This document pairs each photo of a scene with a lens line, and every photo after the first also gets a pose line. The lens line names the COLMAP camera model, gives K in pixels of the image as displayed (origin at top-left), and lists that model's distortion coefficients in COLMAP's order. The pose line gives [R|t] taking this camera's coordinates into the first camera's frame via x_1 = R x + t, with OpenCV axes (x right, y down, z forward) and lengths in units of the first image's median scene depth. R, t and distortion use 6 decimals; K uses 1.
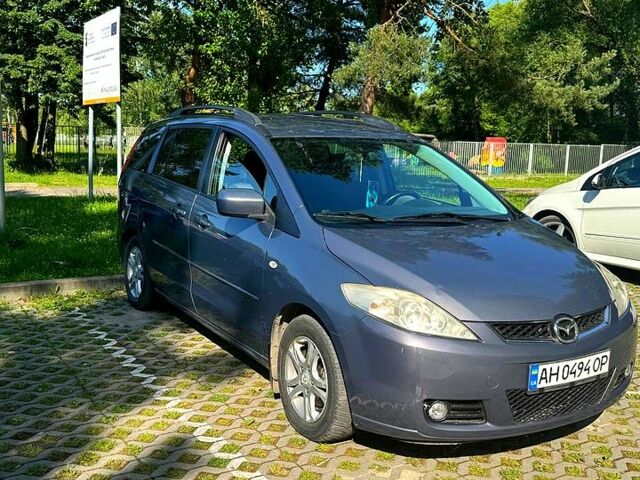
lens RADIAL K [[728.0, 0, 316.3], [0, 728.0, 243.0], [0, 0, 1]] dist [0.232758, -0.535812]
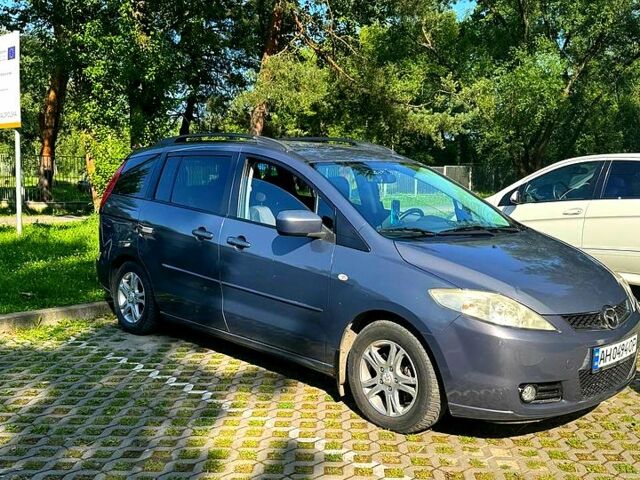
lens RADIAL K [[728.0, 0, 316.3], [0, 728.0, 243.0], [0, 0, 1]] dist [0.232758, -0.535812]
pose [[0.974817, -0.038580, 0.219643, -0.334536], [0.045353, 0.998636, -0.025876, 0.004397], [-0.218345, 0.035186, 0.975237, -0.065282]]
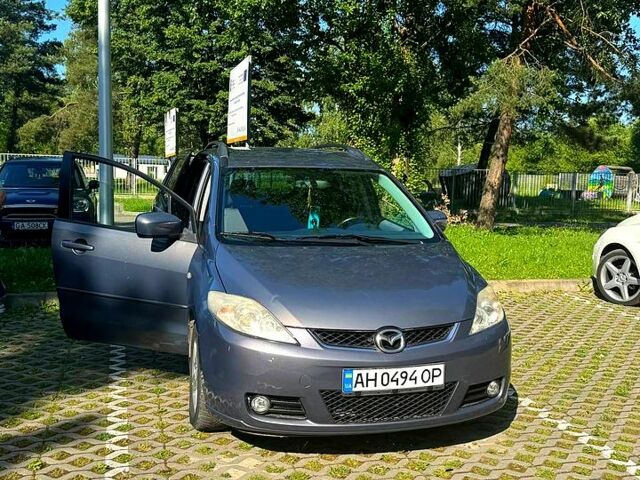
lens RADIAL K [[727.6, 0, 320.0], [0, 727.6, 240.0], [0, 0, 1]] dist [0.219163, -0.516280]
pose [[0.960748, 0.022246, -0.276528, 0.456069], [-0.036185, 0.998313, -0.045405, 0.018832], [0.275052, 0.053629, 0.959933, -0.059608]]
